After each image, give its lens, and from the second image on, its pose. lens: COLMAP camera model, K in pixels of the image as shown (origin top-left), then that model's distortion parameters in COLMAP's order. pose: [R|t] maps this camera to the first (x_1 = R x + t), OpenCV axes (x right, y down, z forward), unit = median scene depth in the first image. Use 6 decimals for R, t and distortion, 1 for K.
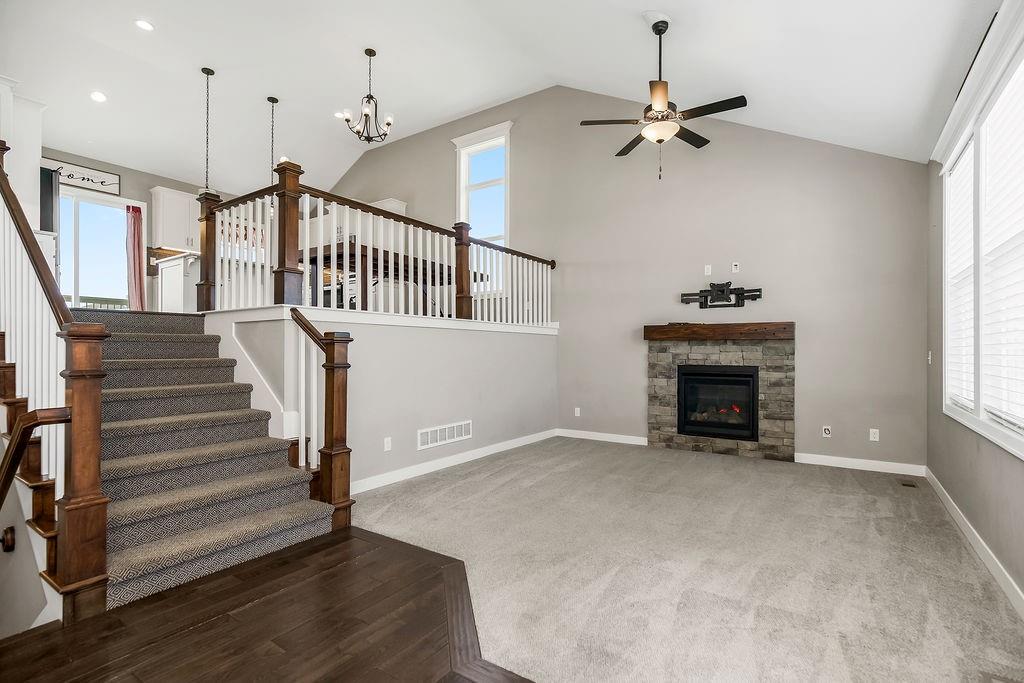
lens RADIAL K [[478.0, 0, 516.9], [0, 478.0, 350.4], [0, 0, 1]] dist [-0.012289, 0.004772]
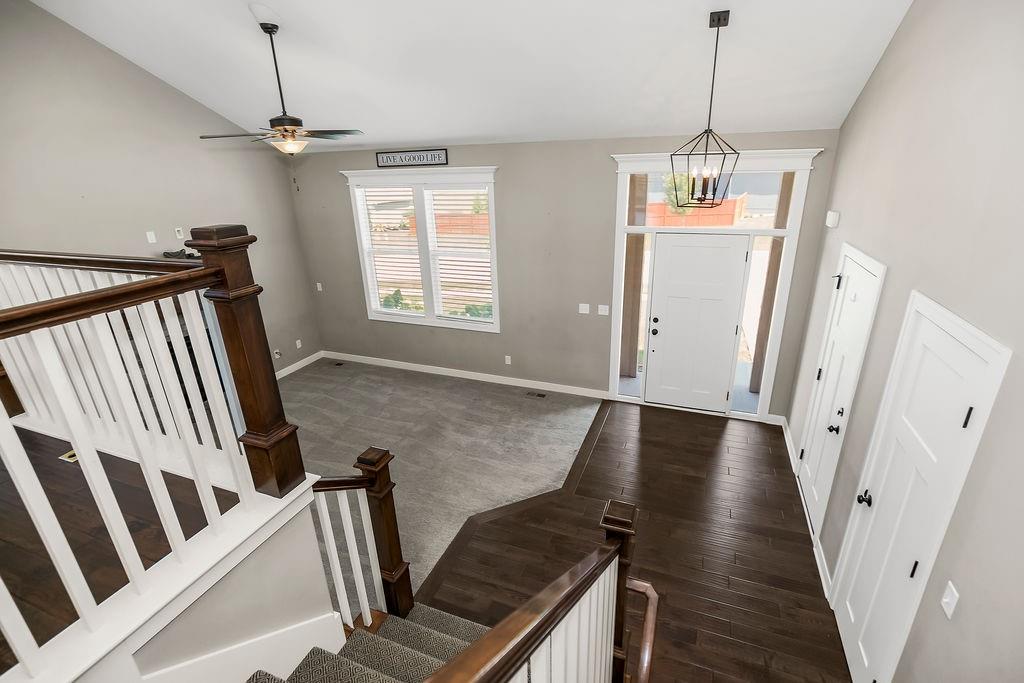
lens RADIAL K [[478.0, 0, 517.1], [0, 478.0, 337.1], [0, 0, 1]] dist [-0.012289, 0.004772]
pose [[-0.208741, -0.328911, 0.921002, -0.669057], [0.031504, 0.938997, 0.342478, -0.294247], [-0.977463, 0.100504, -0.185645, 0.544475]]
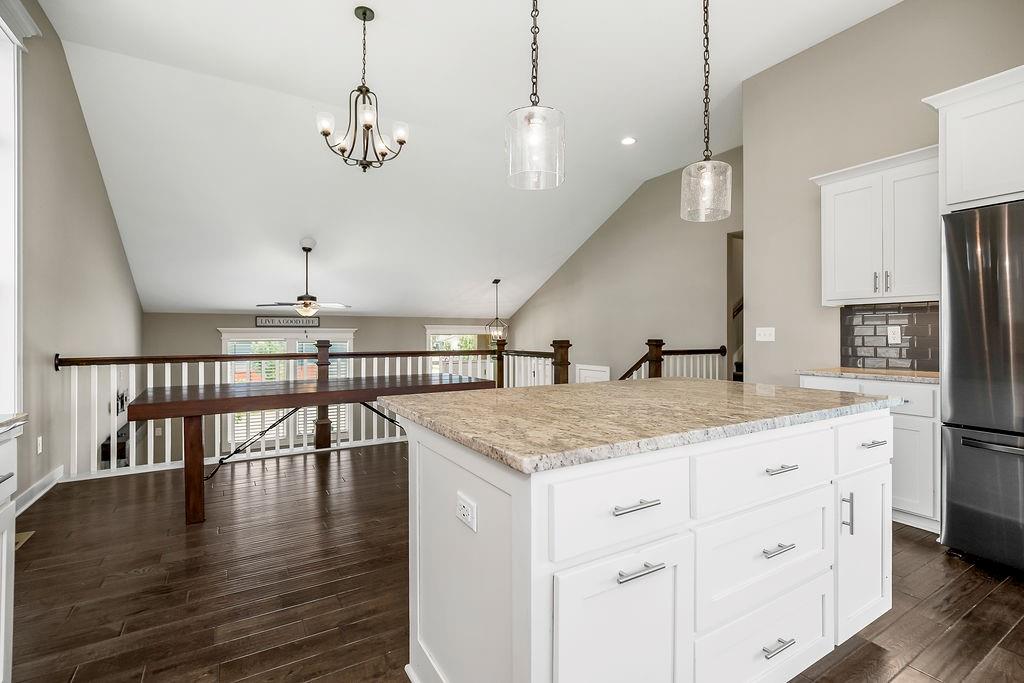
lens RADIAL K [[478.0, 0, 519.4], [0, 478.0, 332.9], [0, 0, 1]] dist [-0.012289, 0.004772]
pose [[-0.901081, 0.000303, 0.433652, -0.842712], [0.000575, 1.000000, 0.000496, -0.275748], [-0.433651, 0.000696, -0.901080, 1.623010]]
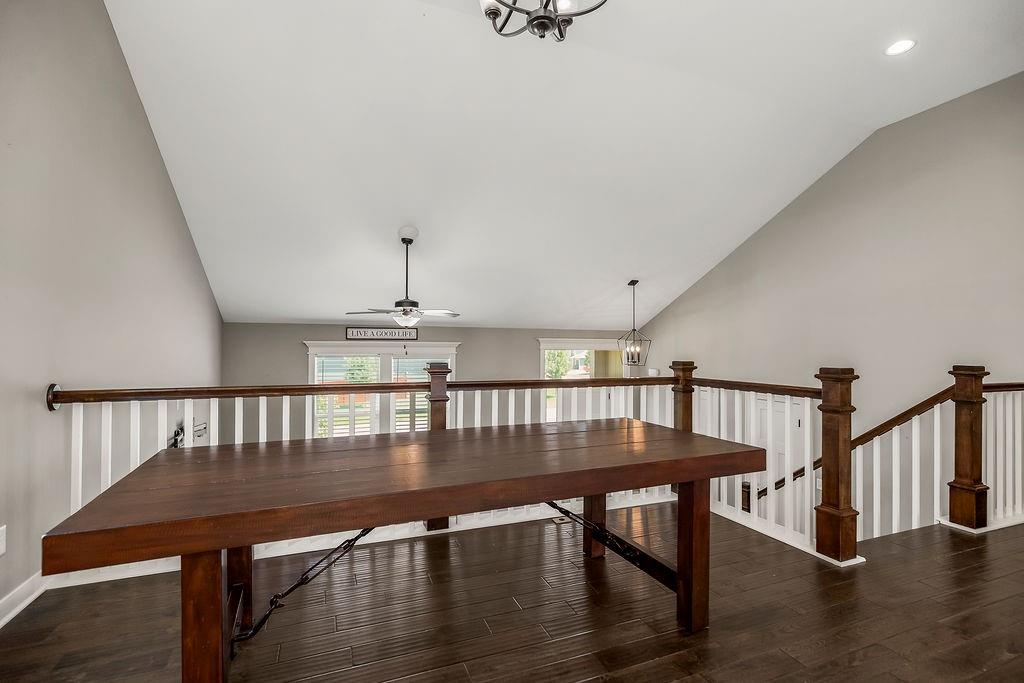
lens RADIAL K [[478.0, 0, 520.5], [0, 478.0, 343.1], [0, 0, 1]] dist [-0.012289, 0.004772]
pose [[-0.820146, -0.002840, 0.572148, -0.540375], [-0.004969, 0.999985, -0.002159, -0.285324], [-0.572133, -0.004613, -0.820148, 1.399035]]
